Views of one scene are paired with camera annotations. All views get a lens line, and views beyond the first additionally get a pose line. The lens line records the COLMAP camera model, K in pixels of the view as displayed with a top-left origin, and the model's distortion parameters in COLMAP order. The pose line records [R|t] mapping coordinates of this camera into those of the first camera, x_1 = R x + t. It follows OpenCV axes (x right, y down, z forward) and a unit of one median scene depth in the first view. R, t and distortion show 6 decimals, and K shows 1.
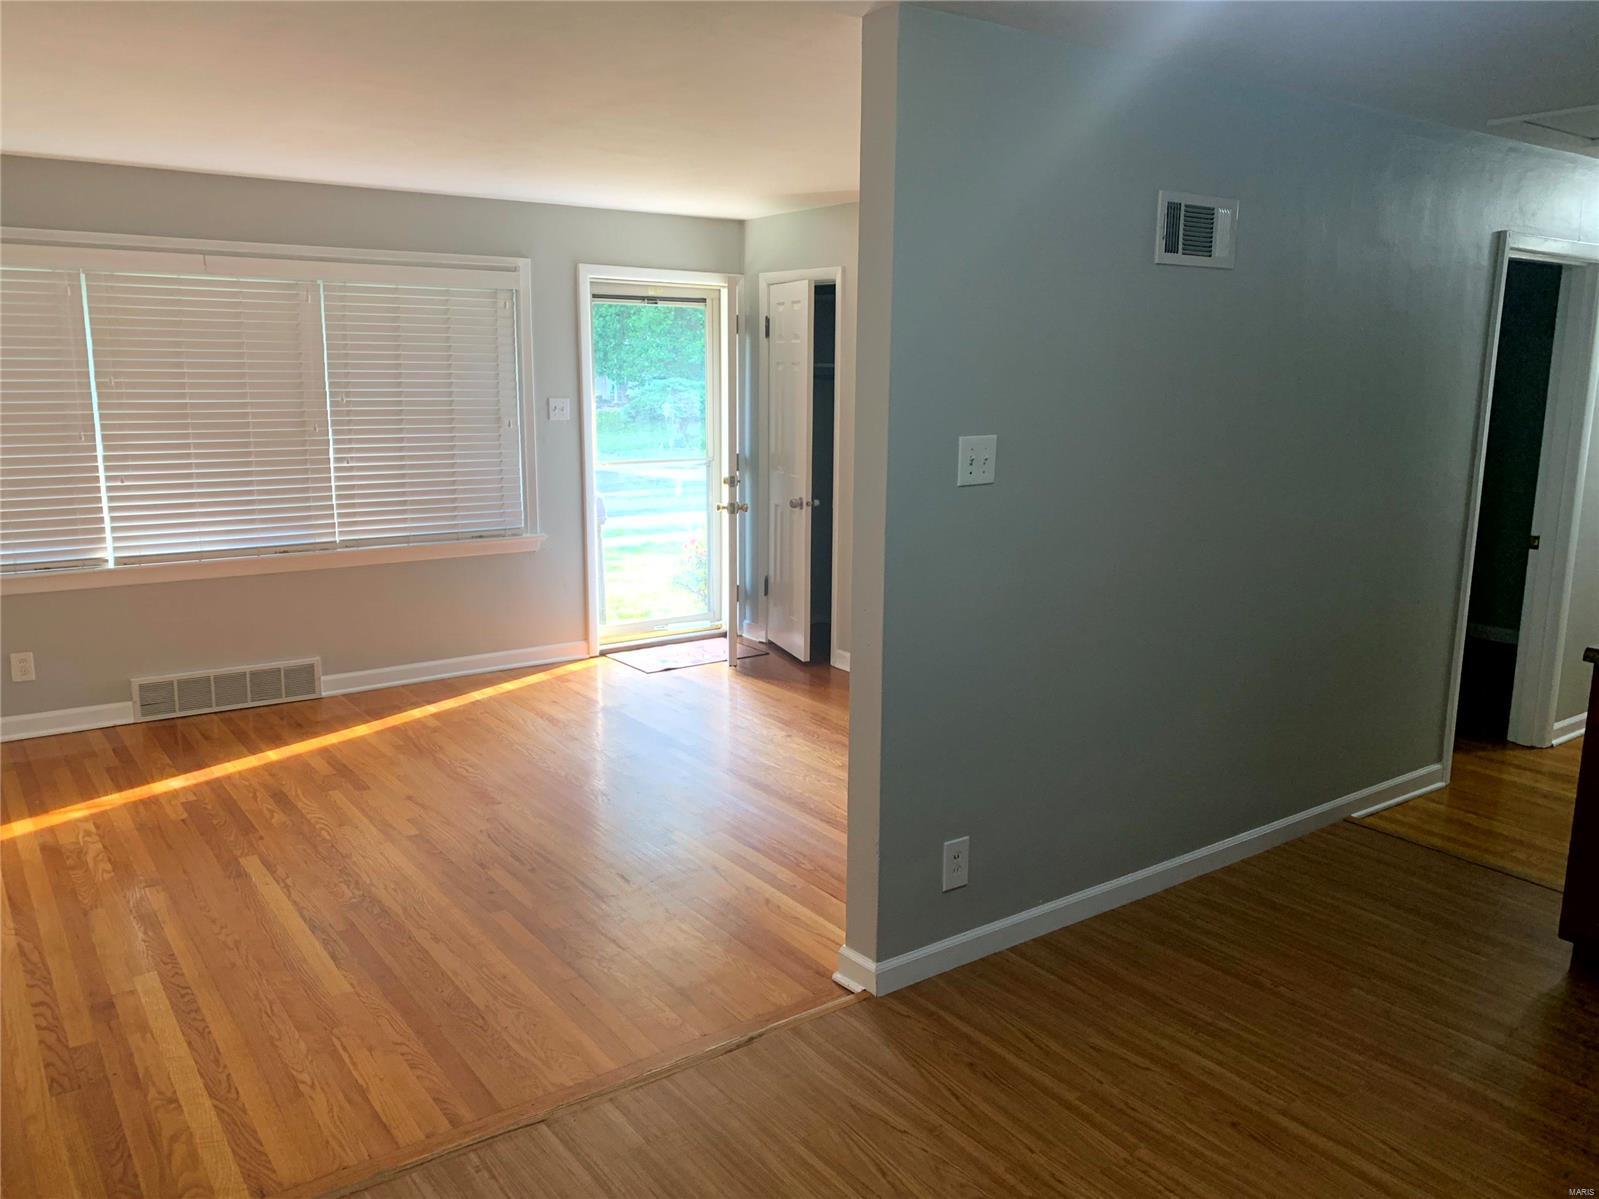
lens RADIAL K [[1228.1, 0, 804.7], [0, 1228.1, 584.3], [0, 0, 1]] dist [0.038742, -0.038550]
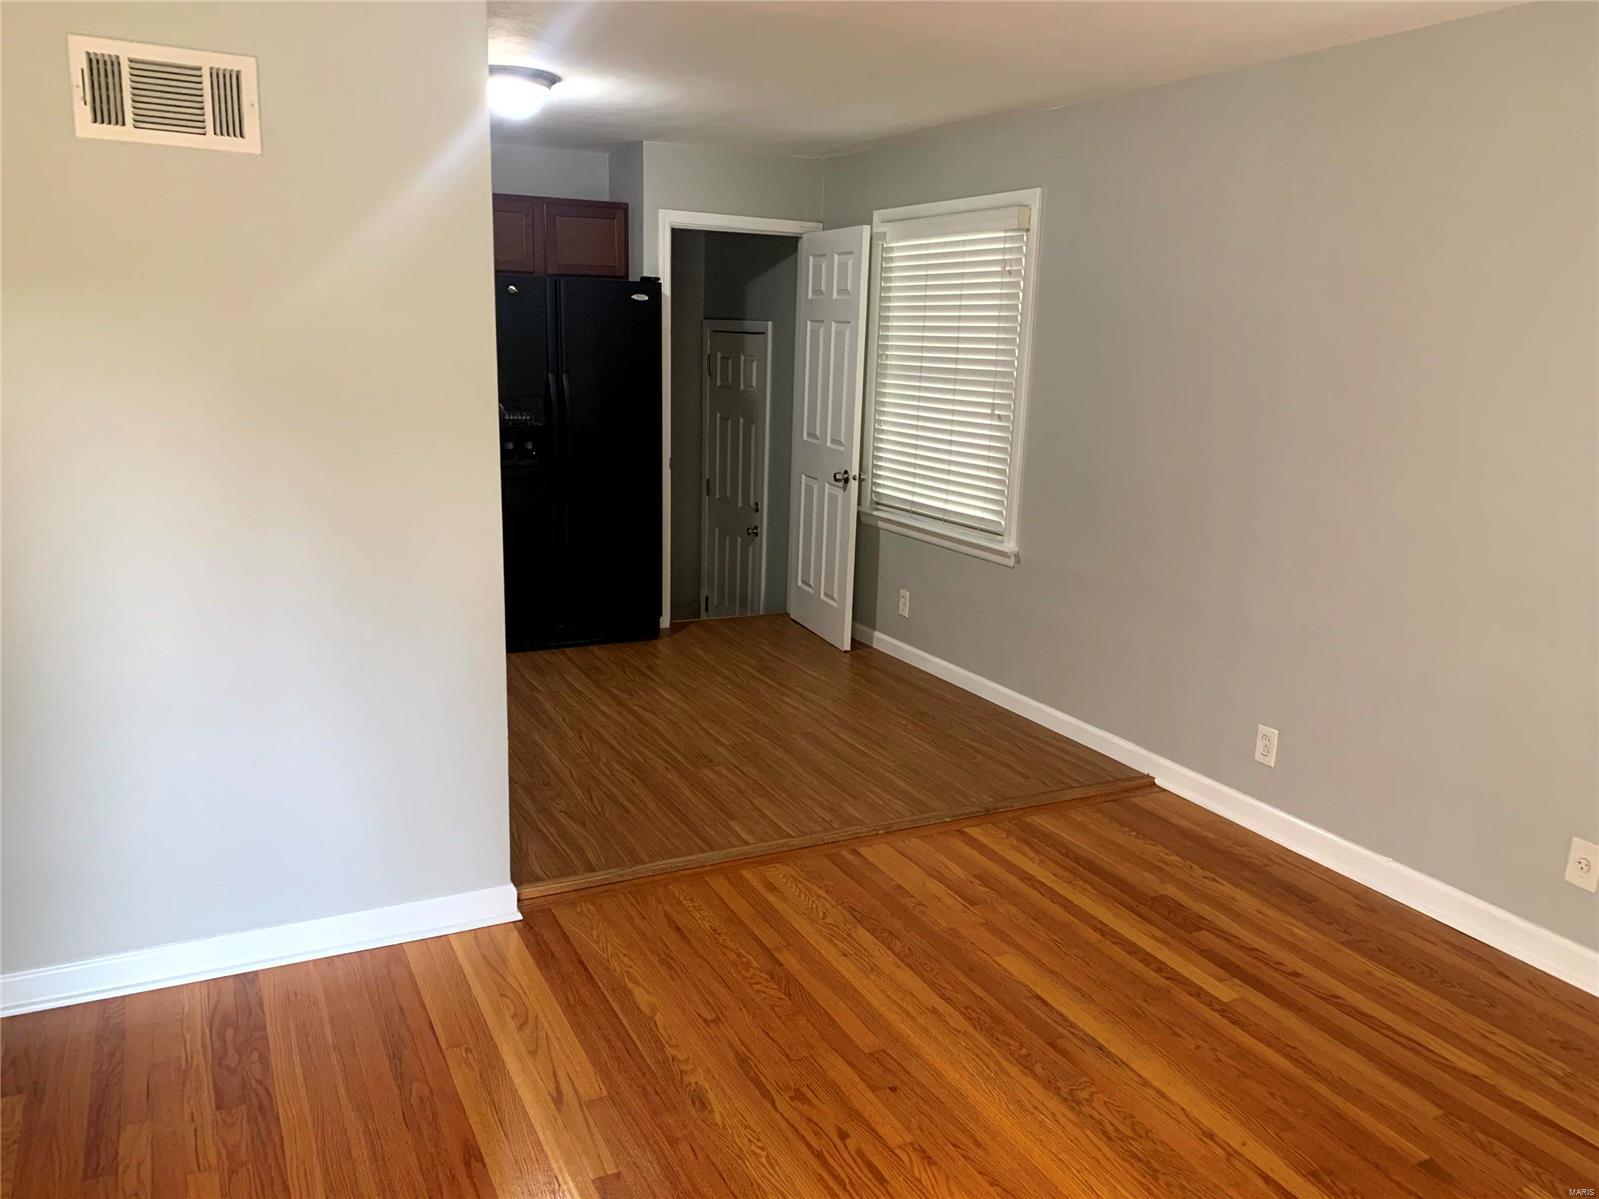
lens RADIAL K [[1199.9, 0, 793.1], [0, 1199.9, 601.4], [0, 0, 1]] dist [0.089447, -0.127686]
pose [[-0.985705, -0.081453, 0.147483, -0.362646], [-0.017507, 0.920148, 0.391179, -0.345155], [-0.167569, 0.383005, -0.908421, 1.993668]]
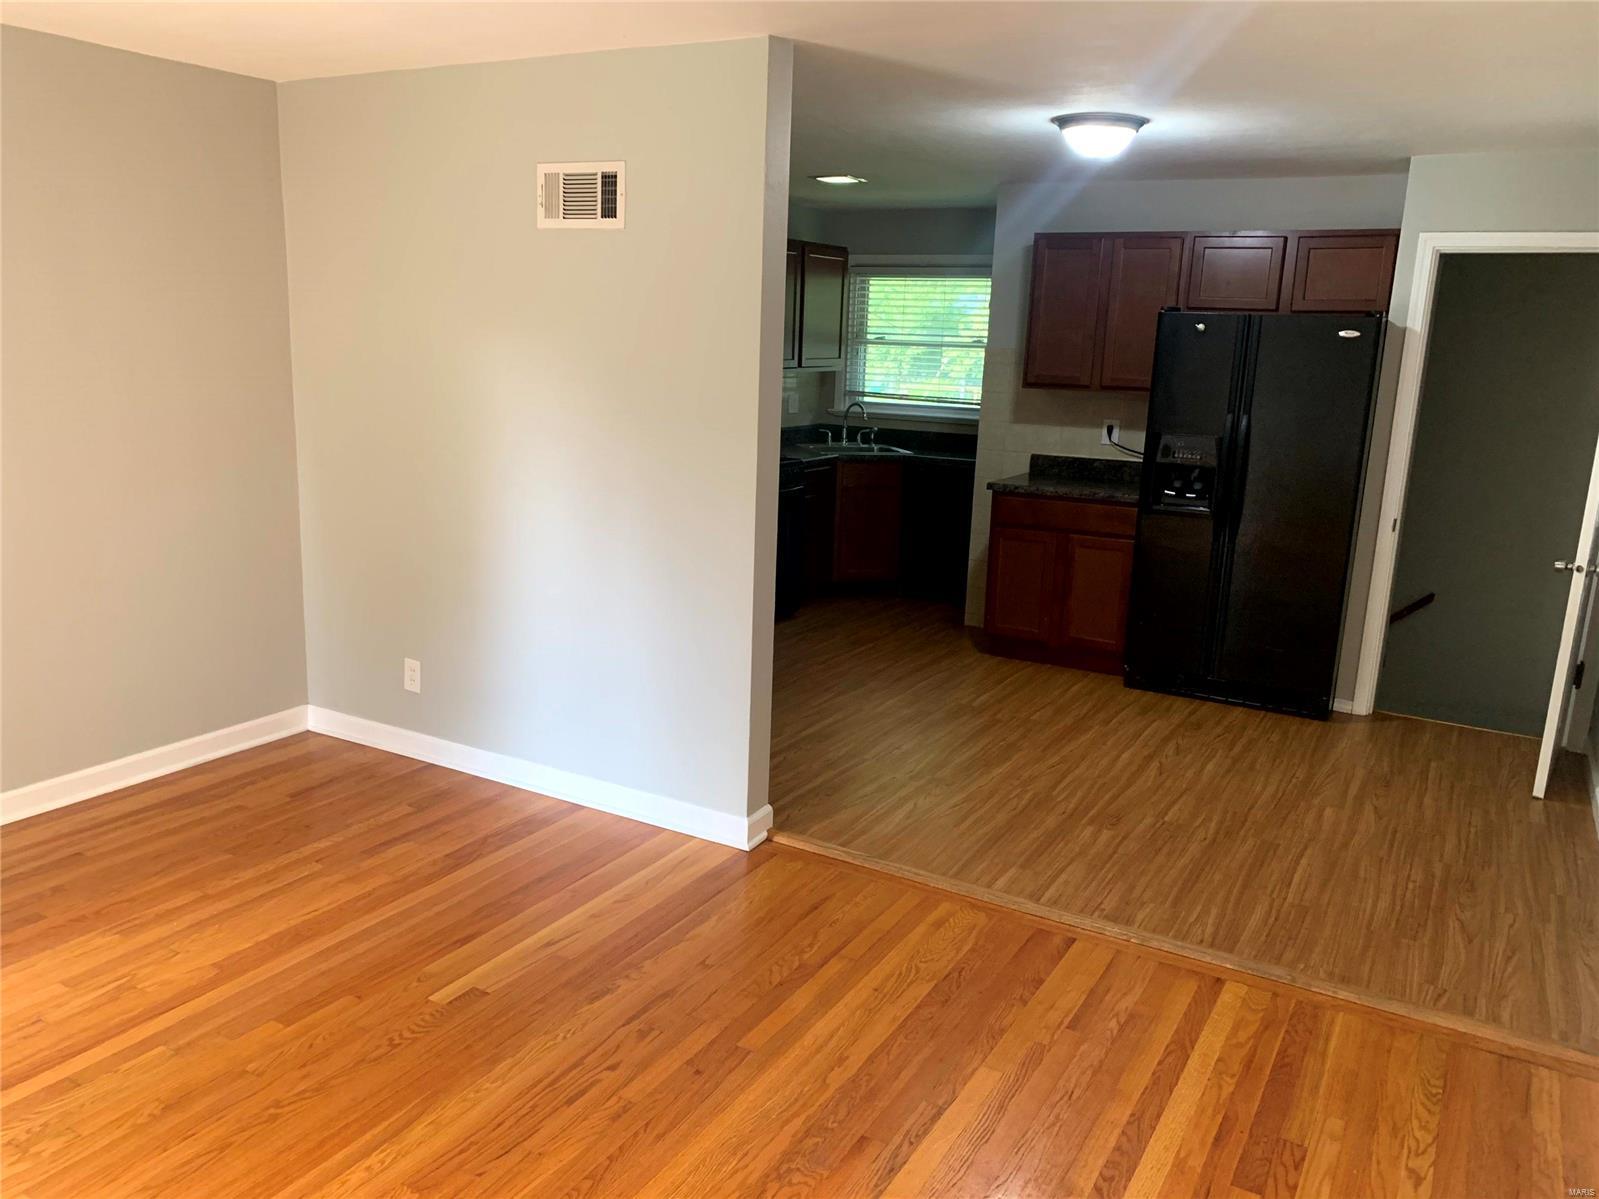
lens RADIAL K [[1224.7, 0, 817.4], [0, 1224.7, 593.9], [0, 0, 1]] dist [0.051829, -0.068017]
pose [[-0.414984, -0.221039, 0.882570, -1.118381], [0.115926, 0.949288, 0.292257, -0.280686], [-0.902413, 0.223594, -0.368315, 1.494266]]
